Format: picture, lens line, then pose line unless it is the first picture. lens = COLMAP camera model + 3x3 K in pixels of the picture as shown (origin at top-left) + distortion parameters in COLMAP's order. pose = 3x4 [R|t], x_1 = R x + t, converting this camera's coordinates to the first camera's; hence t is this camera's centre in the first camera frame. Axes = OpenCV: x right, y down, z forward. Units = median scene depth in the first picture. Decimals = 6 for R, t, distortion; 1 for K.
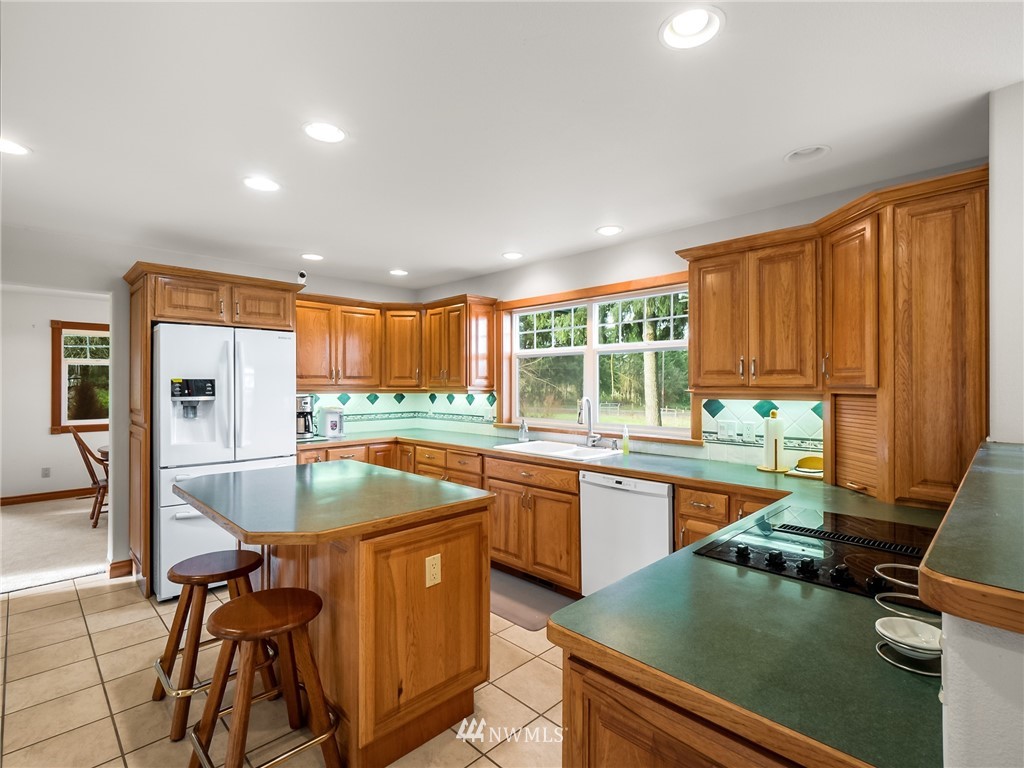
lens RADIAL K [[499.4, 0, 512.9], [0, 499.4, 382.8], [0, 0, 1]] dist [0.006075, -0.000030]
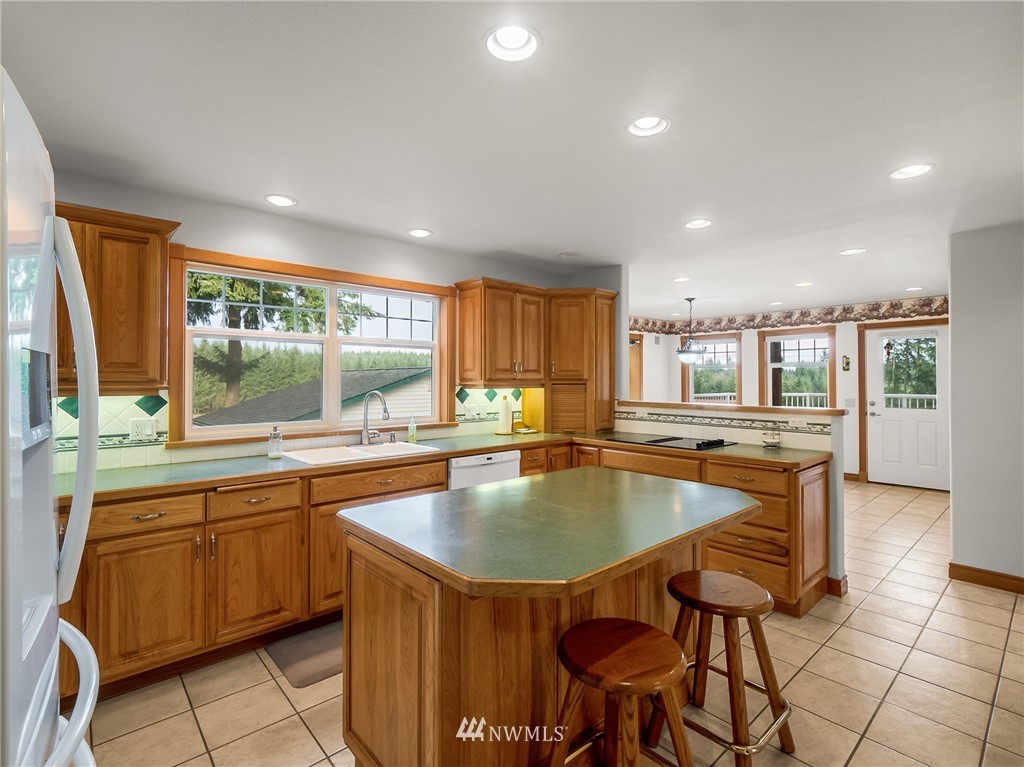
lens RADIAL K [[499.4, 0, 513.5], [0, 499.4, 382.3], [0, 0, 1]] dist [0.006075, -0.000030]
pose [[0.035194, -0.008196, 0.999347, -0.921197], [-0.004507, 0.999955, 0.008359, 0.001542], [-0.999370, -0.004798, 0.035156, 0.821084]]
